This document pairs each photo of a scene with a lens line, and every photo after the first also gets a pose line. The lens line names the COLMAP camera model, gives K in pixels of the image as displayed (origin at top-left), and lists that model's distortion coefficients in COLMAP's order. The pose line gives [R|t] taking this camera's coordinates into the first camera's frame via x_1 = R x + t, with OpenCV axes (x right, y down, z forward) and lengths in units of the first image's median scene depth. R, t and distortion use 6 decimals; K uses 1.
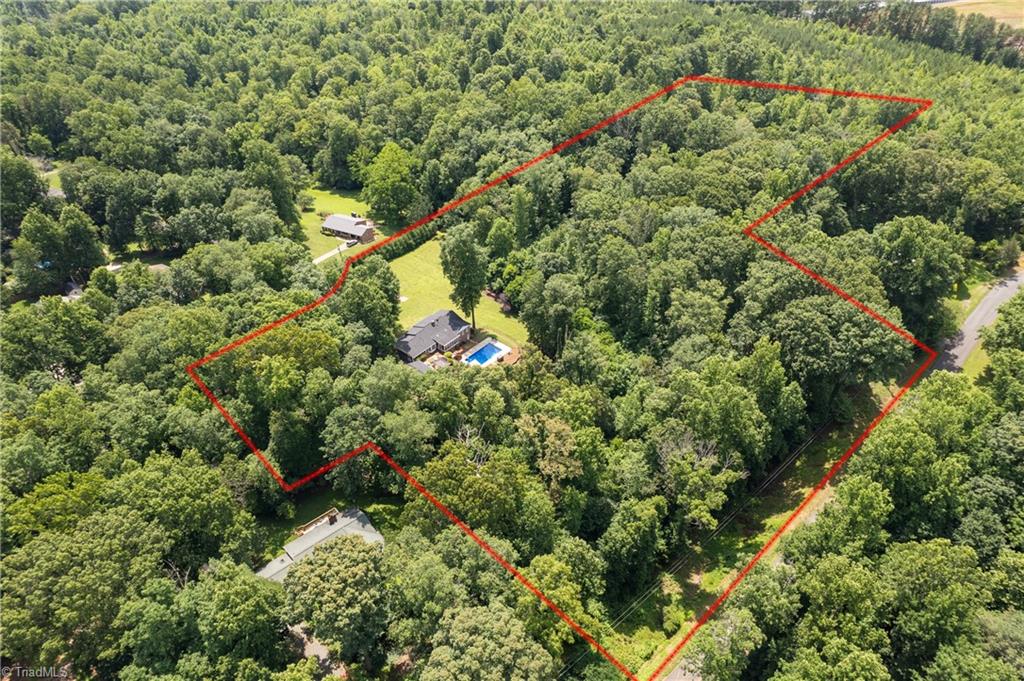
lens RADIAL K [[631.1, 0, 512.5], [0, 631.1, 340.4], [0, 0, 1]] dist [-0.000383, -0.000150]
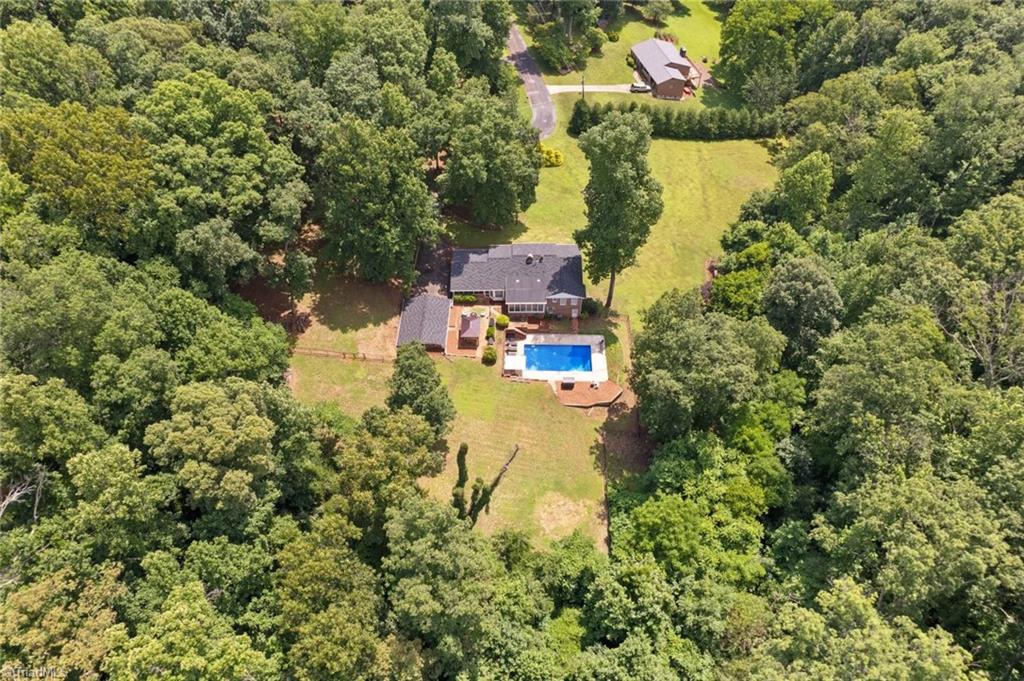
lens RADIAL K [[631.1, 0, 510.1], [0, 631.1, 340.2], [0, 0, 1]] dist [-0.000383, -0.000150]
pose [[0.657100, 0.601541, -0.454277, 0.160403], [-0.478348, 0.798515, 0.365454, -0.163002], [0.582583, -0.022837, 0.812450, 0.507602]]
